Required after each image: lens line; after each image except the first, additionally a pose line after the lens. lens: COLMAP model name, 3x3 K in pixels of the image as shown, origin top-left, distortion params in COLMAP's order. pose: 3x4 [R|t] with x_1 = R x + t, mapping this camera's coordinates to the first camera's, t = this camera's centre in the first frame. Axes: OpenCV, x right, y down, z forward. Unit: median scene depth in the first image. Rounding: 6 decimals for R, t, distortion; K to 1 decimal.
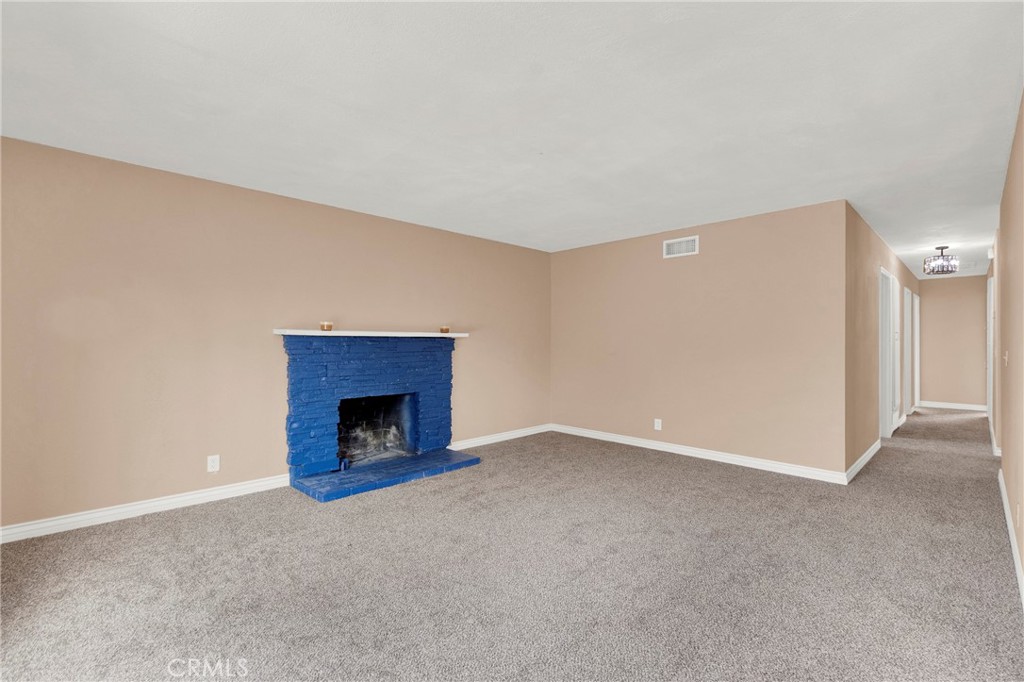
lens RADIAL K [[453.9, 0, 512.0], [0, 453.9, 341.0], [0, 0, 1]] dist [0.000212, 0.000002]
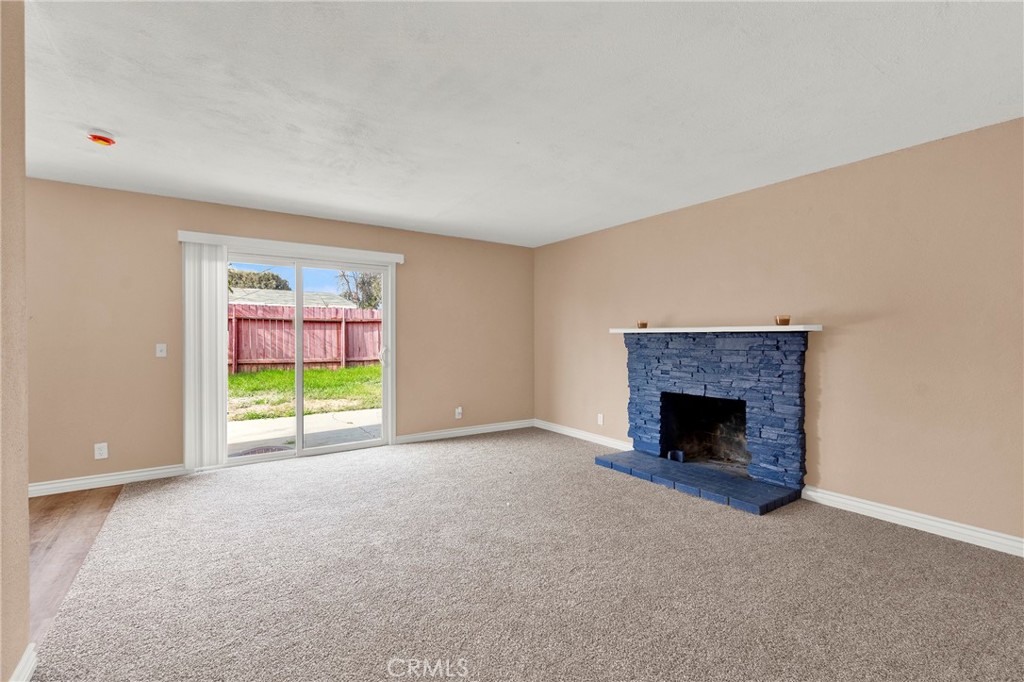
lens RADIAL K [[453.9, 0, 512.0], [0, 453.9, 341.0], [0, 0, 1]] dist [0.000212, 0.000002]
pose [[-0.176384, 0.003978, -0.984313, 0.693944], [0.005771, 0.999979, 0.003007, 0.002964], [0.984305, -0.005150, -0.176403, 0.783138]]
